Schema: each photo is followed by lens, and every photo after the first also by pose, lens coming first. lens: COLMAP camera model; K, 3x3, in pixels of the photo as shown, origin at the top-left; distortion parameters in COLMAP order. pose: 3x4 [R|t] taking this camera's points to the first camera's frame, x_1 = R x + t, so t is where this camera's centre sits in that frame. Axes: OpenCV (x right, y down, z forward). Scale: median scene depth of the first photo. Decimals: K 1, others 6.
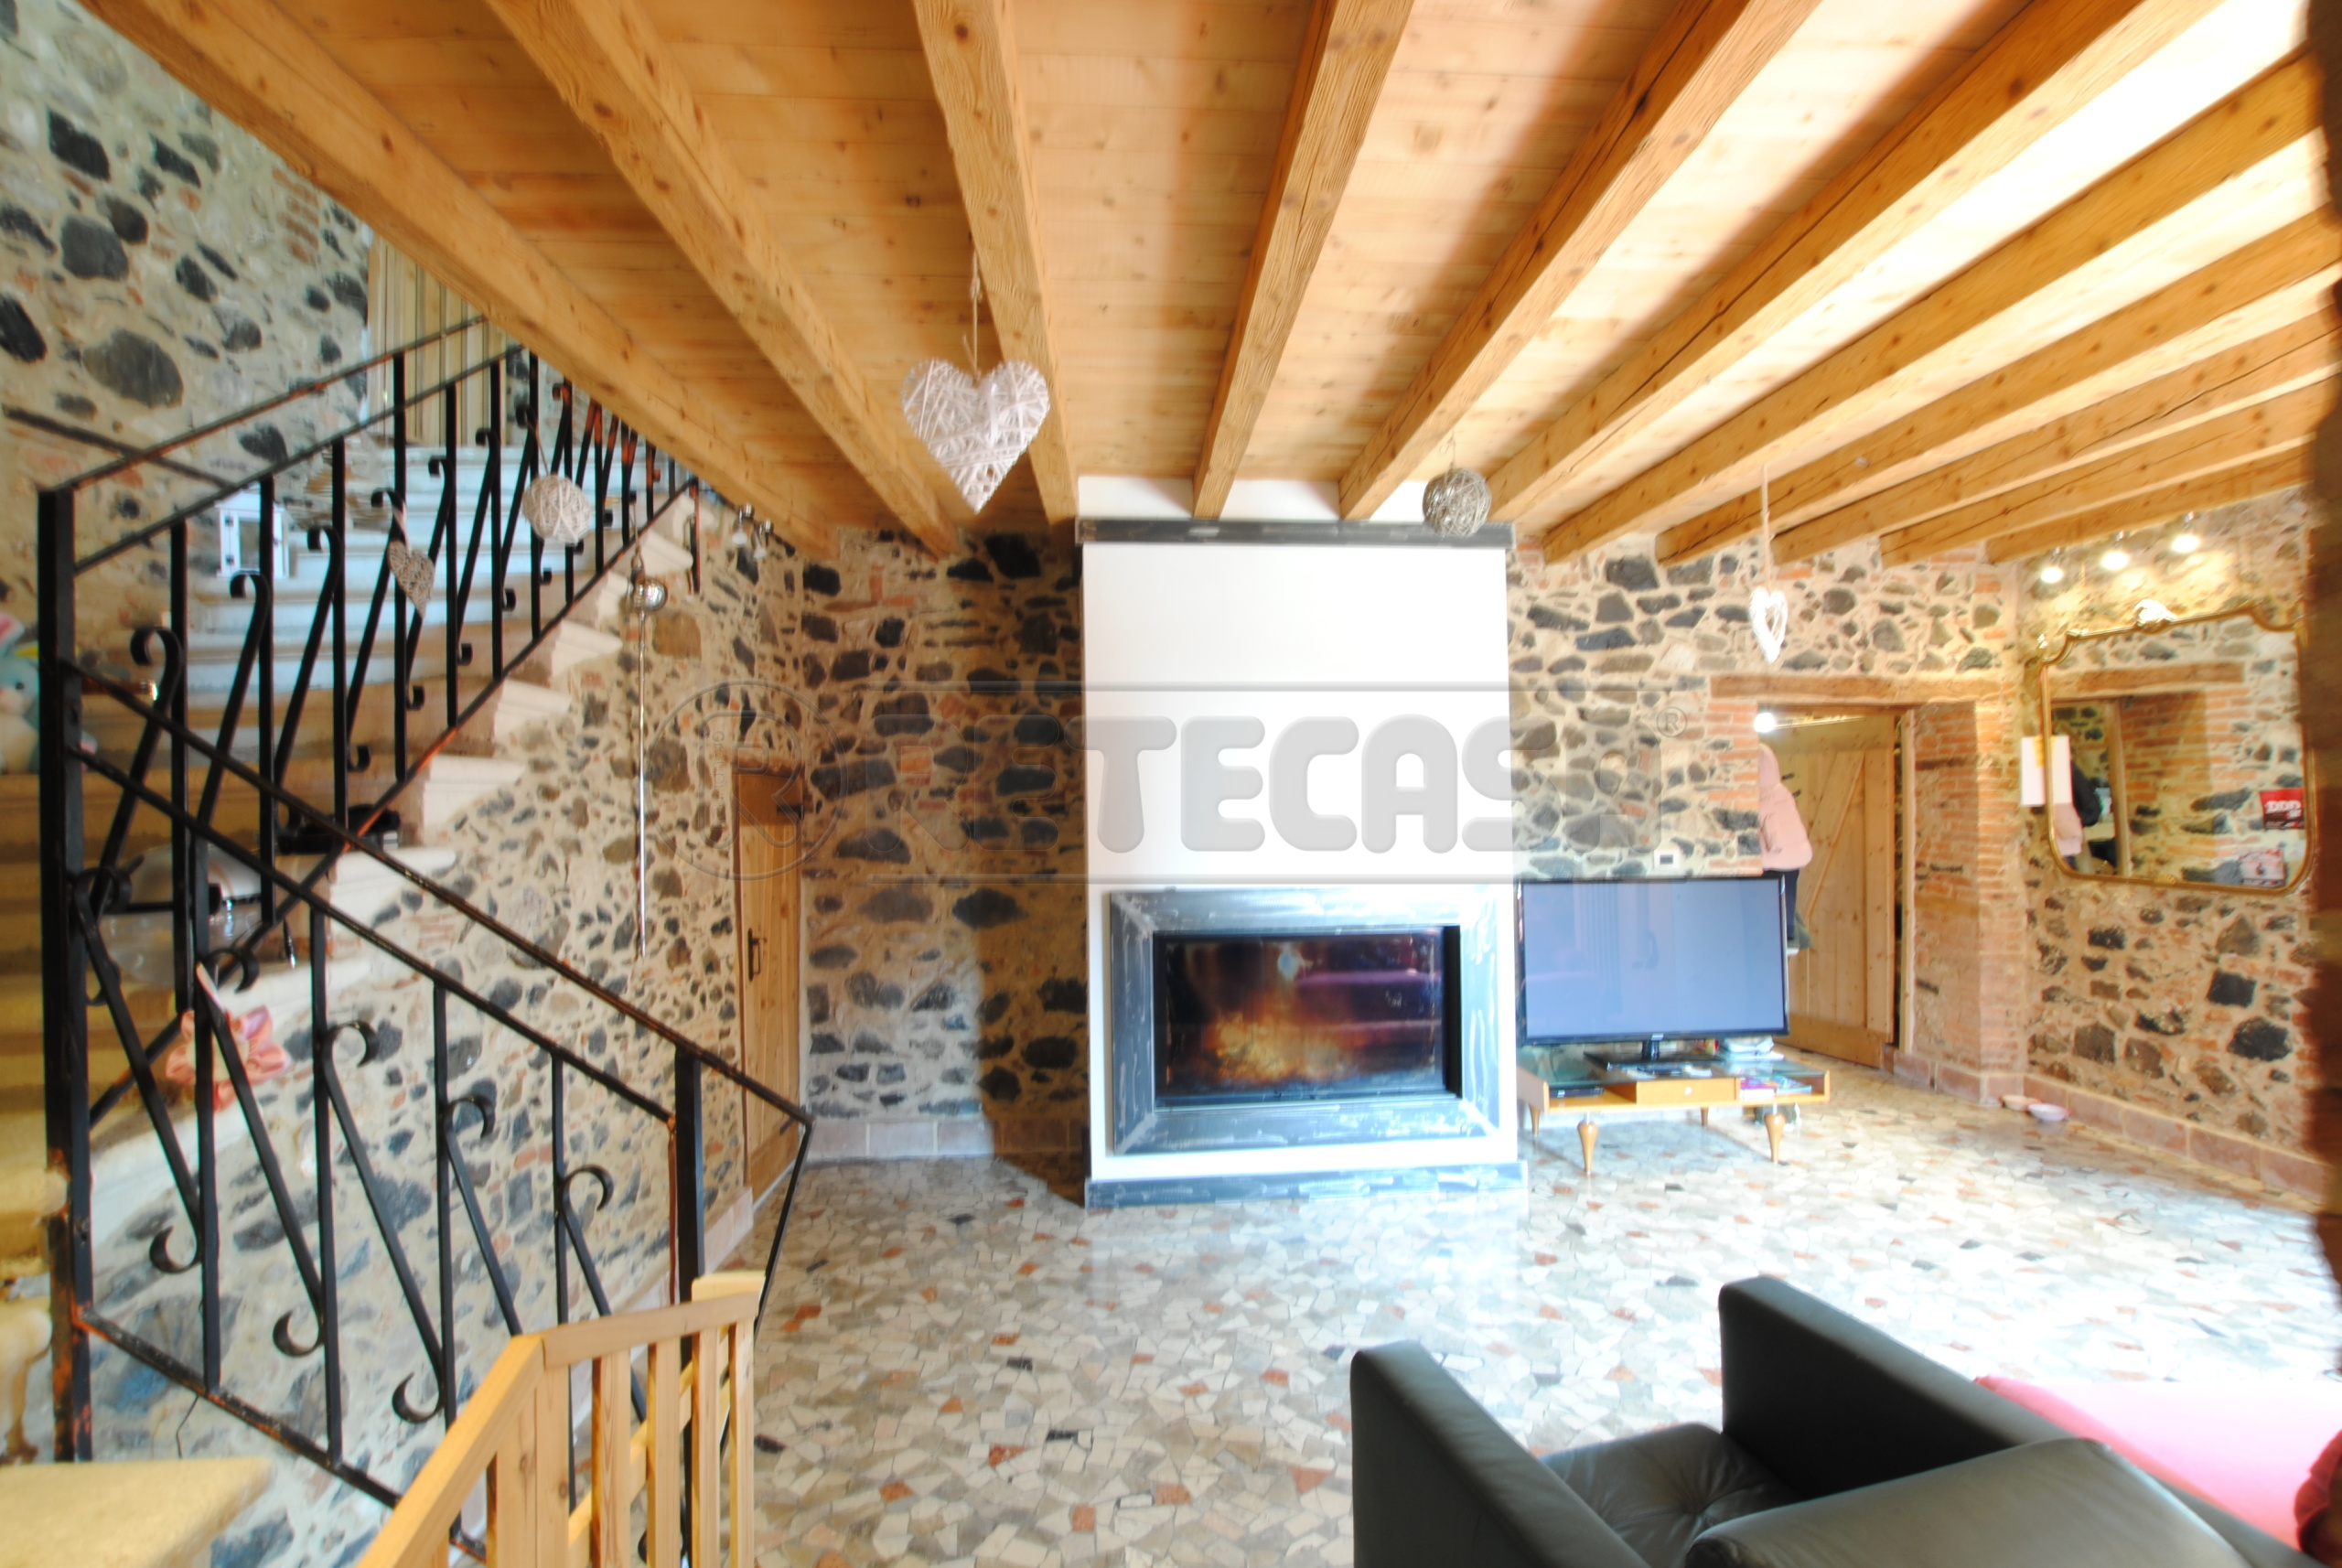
lens RADIAL K [[1048.8, 0, 1173.9], [0, 1048.8, 787.5], [0, 0, 1]] dist [-0.034932, 0.006105]
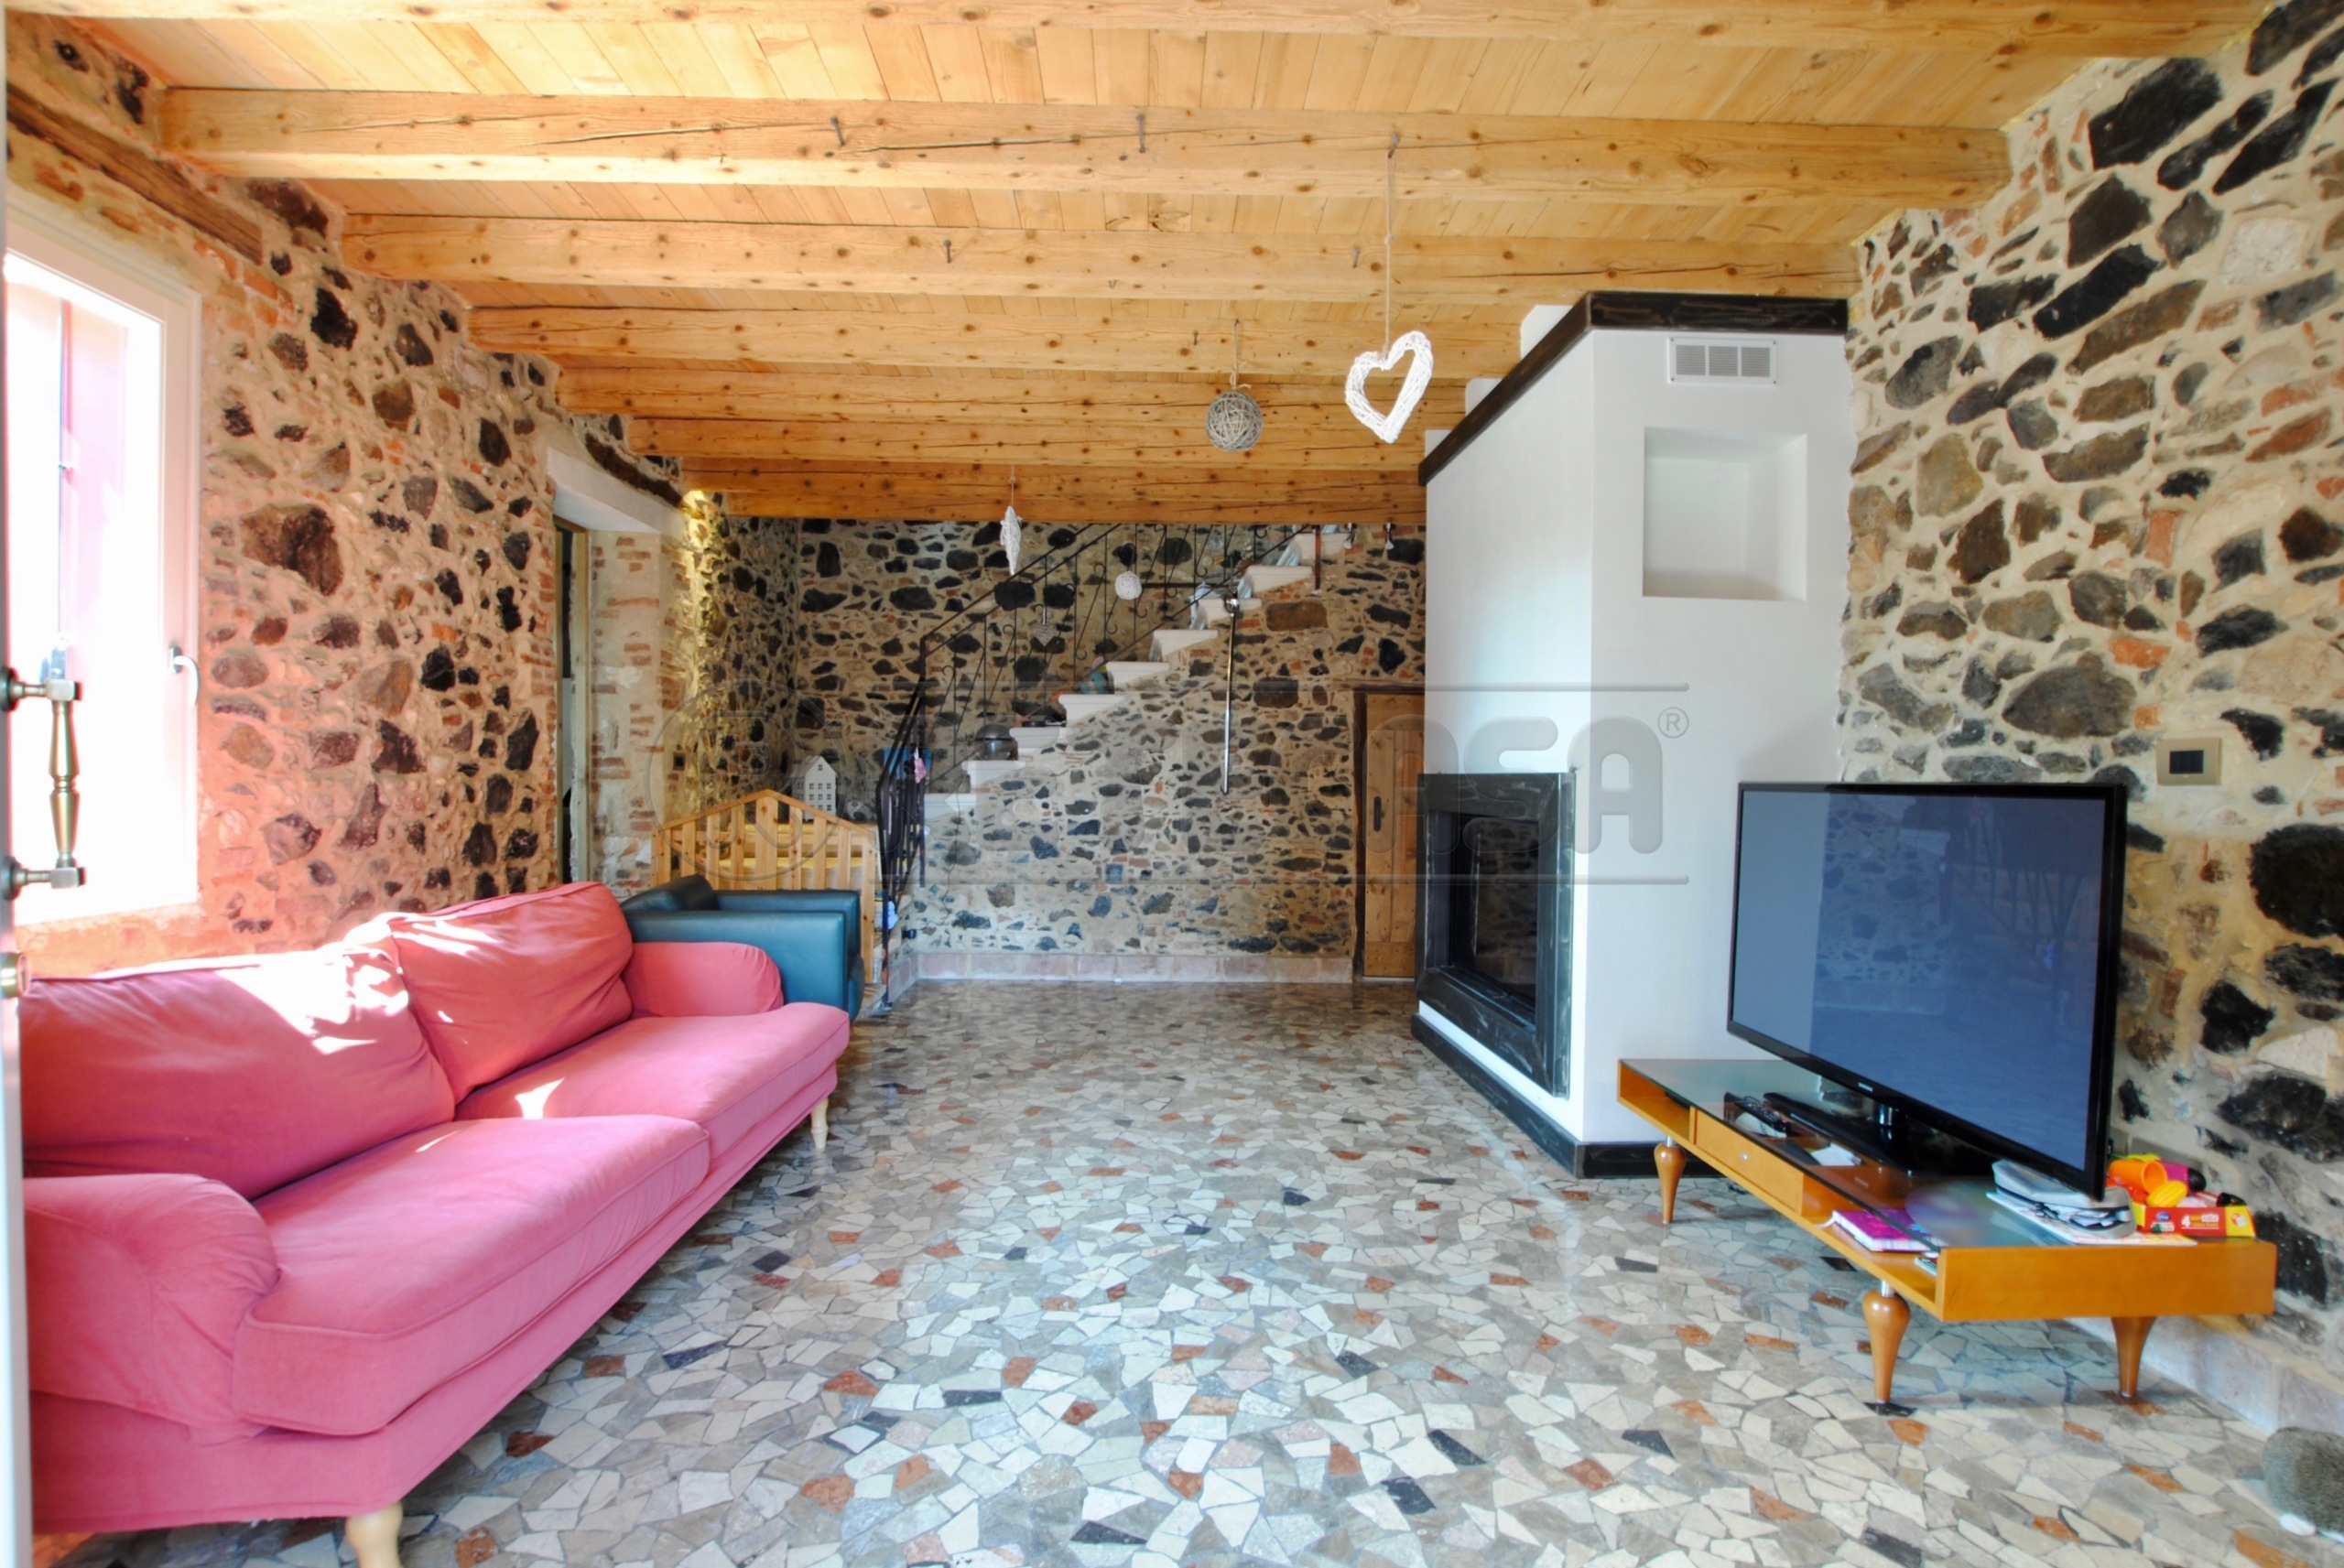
lens RADIAL K [[1049.5, 0, 1173.4], [0, 1049.5, 787.5], [0, 0, 1]] dist [-0.034932, 0.006105]
pose [[-0.043949, 0.022998, -0.998769, 1.149660], [0.006627, 0.999720, 0.022728, 0.086186], [0.999012, -0.005620, -0.044090, 0.779273]]
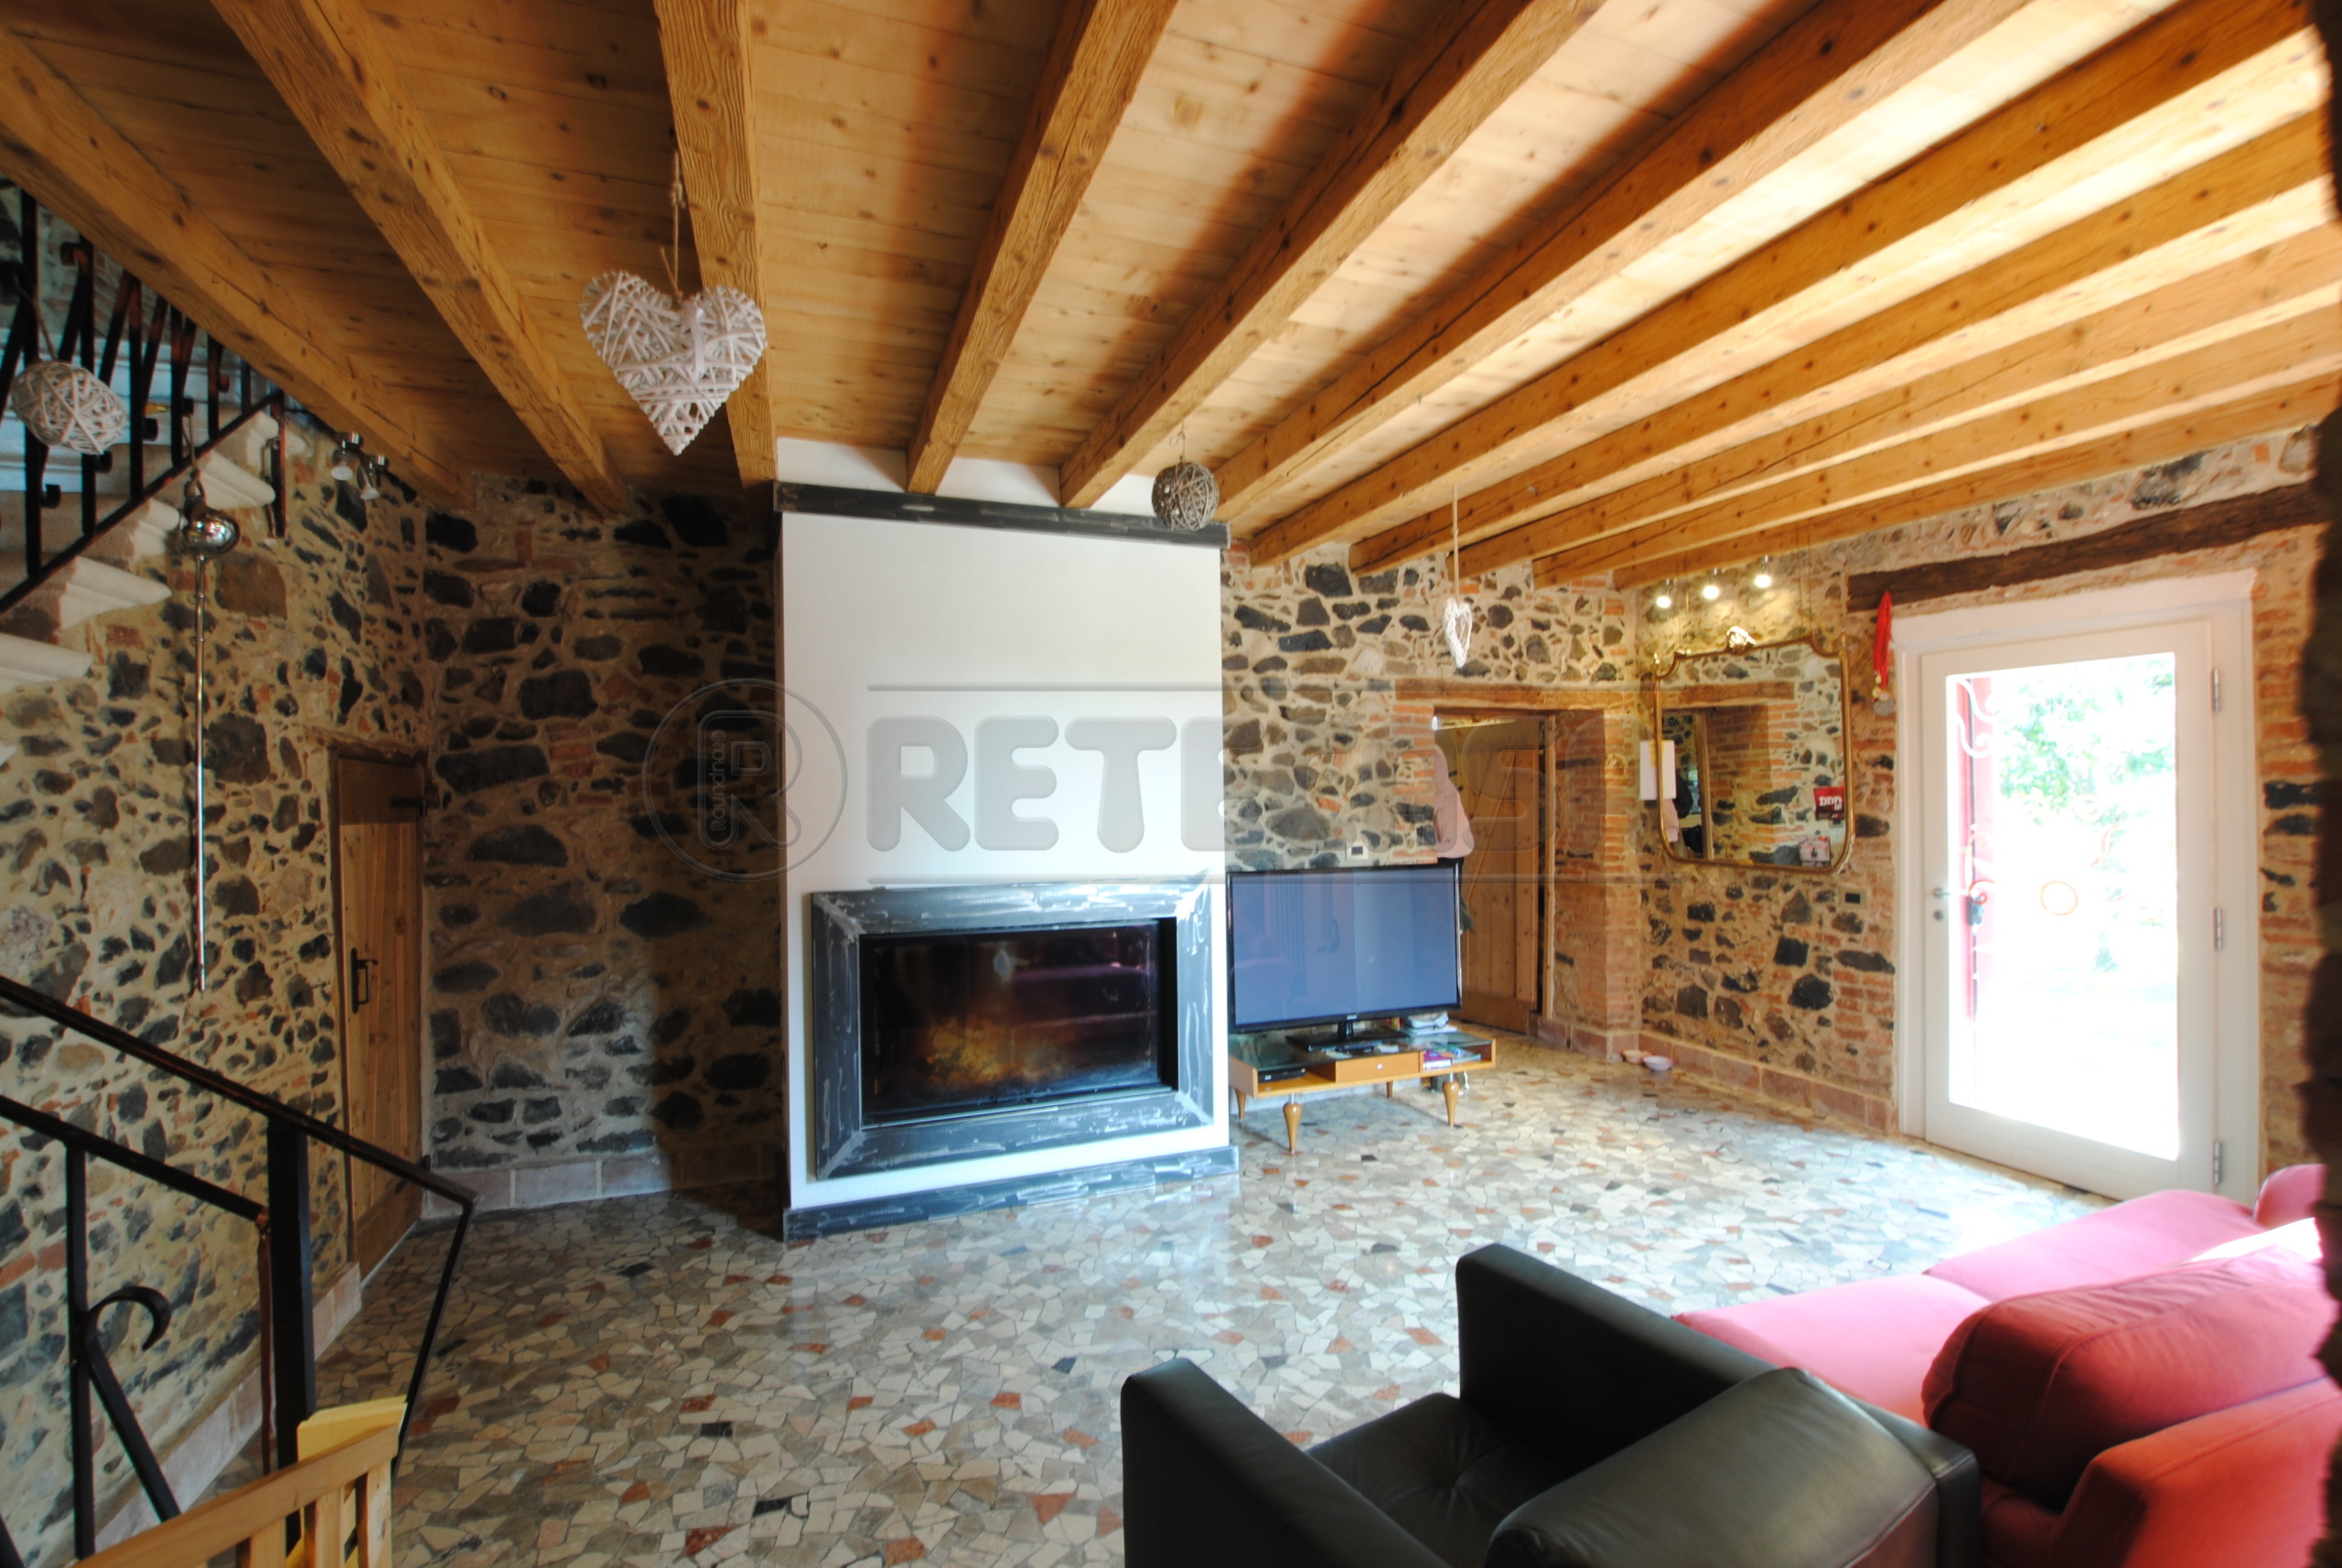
lens RADIAL K [[1048.8, 0, 1173.1], [0, 1048.8, 787.4], [0, 0, 1]] dist [-0.034932, 0.006105]
pose [[0.956966, 0.003762, 0.290174, -0.023890], [-0.005346, 0.999975, 0.004665, 0.000939], [-0.290149, -0.006015, 0.956962, 0.035620]]
